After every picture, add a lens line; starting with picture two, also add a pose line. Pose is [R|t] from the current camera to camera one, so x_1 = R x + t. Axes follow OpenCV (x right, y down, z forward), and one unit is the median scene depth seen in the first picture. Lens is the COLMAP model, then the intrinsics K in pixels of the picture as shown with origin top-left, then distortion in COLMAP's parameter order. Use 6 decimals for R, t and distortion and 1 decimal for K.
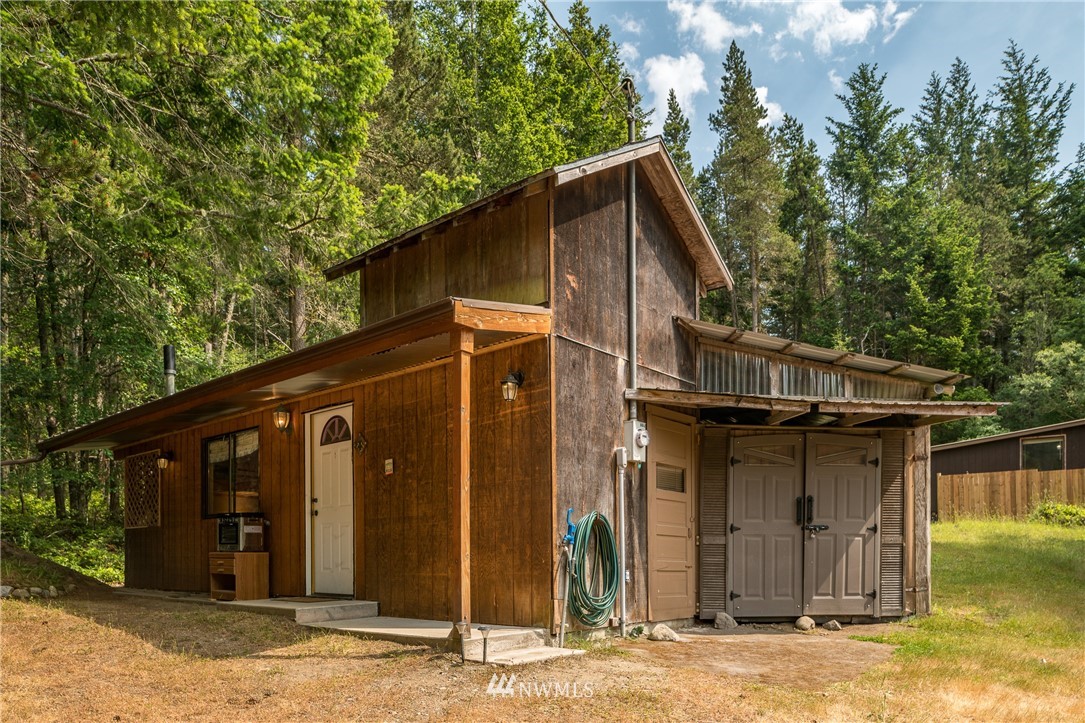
lens RADIAL K [[1855.0, 0, 541.8], [0, 1855.0, 364.1], [0, 0, 1]] dist [-0.189891, 0.000000]
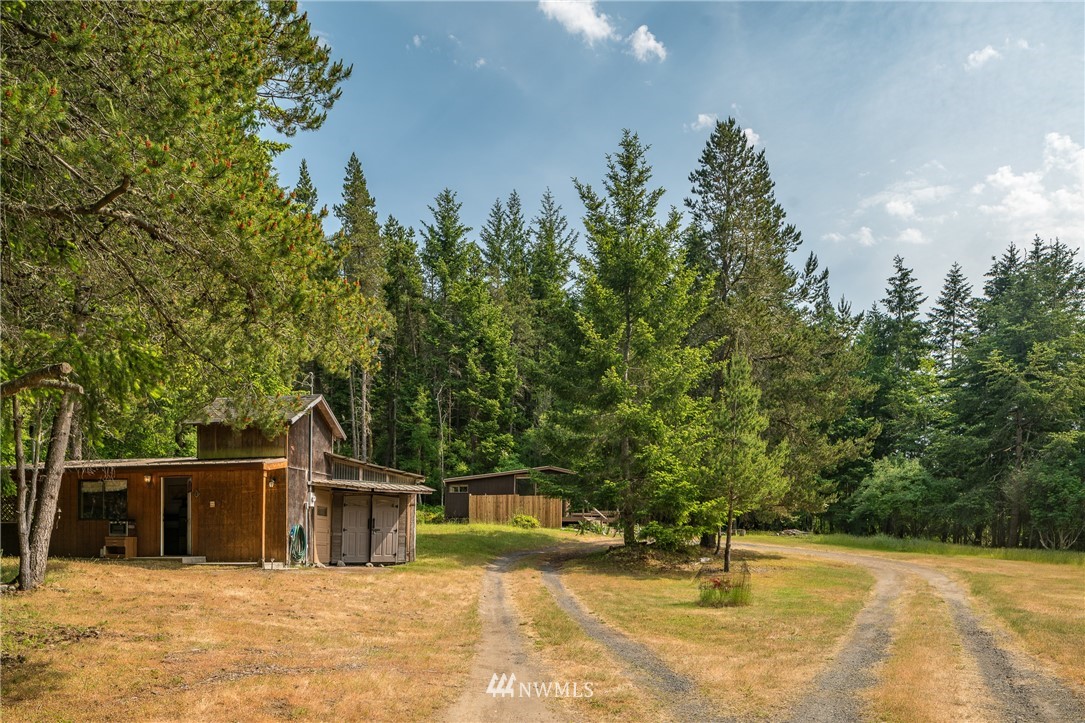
lens RADIAL K [[1855.0, 0, 542.4], [0, 1855.0, 360.1], [0, 0, 1]] dist [-0.189891, 0.000000]
pose [[0.978256, 0.021999, 0.206233, -0.174377], [-0.022635, 0.999744, 0.000725, -0.165878], [-0.206165, -0.005377, 0.978503, -1.686765]]
